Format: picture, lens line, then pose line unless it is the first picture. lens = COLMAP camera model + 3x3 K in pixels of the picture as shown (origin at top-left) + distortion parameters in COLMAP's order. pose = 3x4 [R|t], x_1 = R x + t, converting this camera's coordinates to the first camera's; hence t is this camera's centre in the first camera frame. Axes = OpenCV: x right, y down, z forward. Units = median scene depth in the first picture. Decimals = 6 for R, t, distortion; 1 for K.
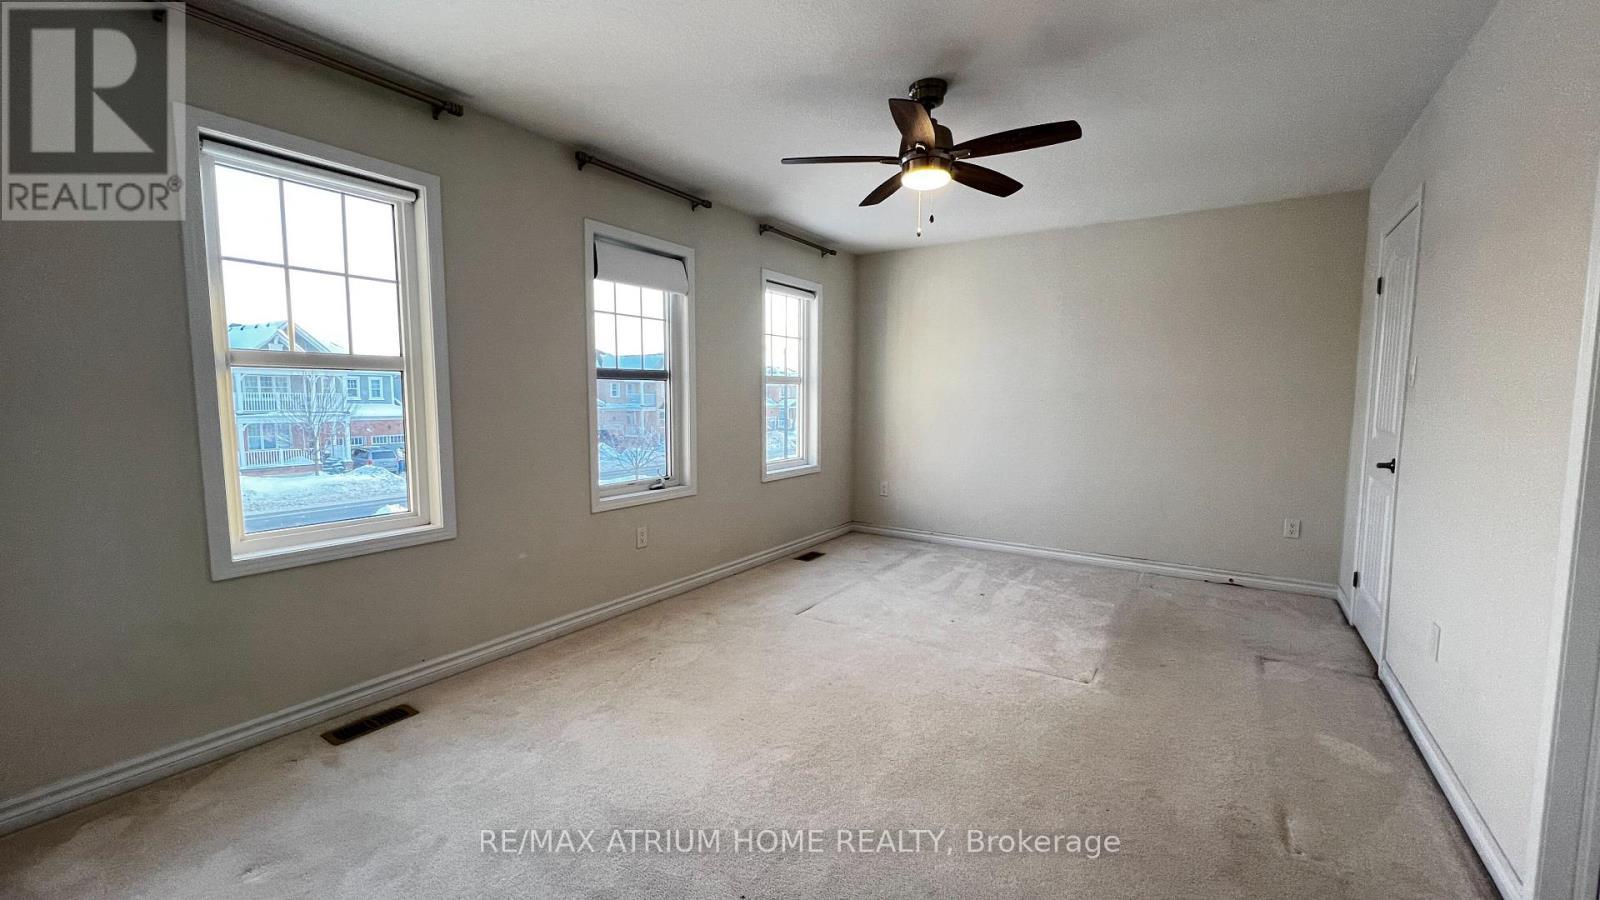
lens RADIAL K [[634.8, 0, 802.1], [0, 634.8, 452.7], [0, 0, 1]] dist [0.000868, -0.000604]
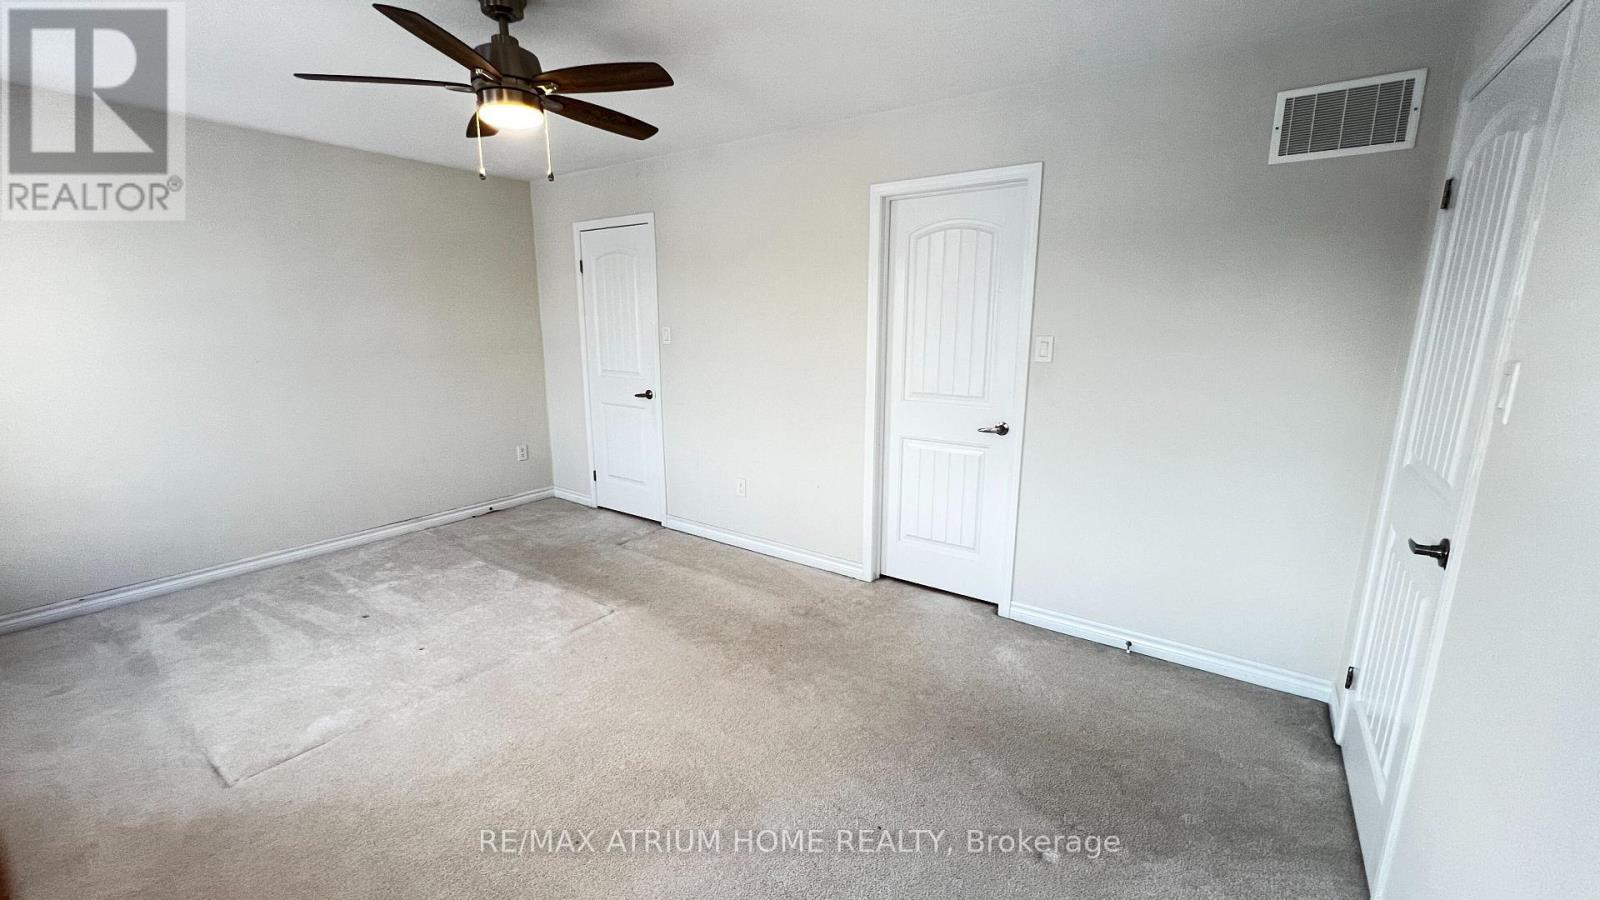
lens RADIAL K [[634.8, 0, 802.1], [0, 634.8, 452.7], [0, 0, 1]] dist [0.000868, -0.000604]
pose [[0.025151, -0.203709, 0.978708, -0.392554], [0.089605, 0.975537, 0.200746, -0.073439], [-0.995660, 0.082648, 0.042789, 0.392982]]
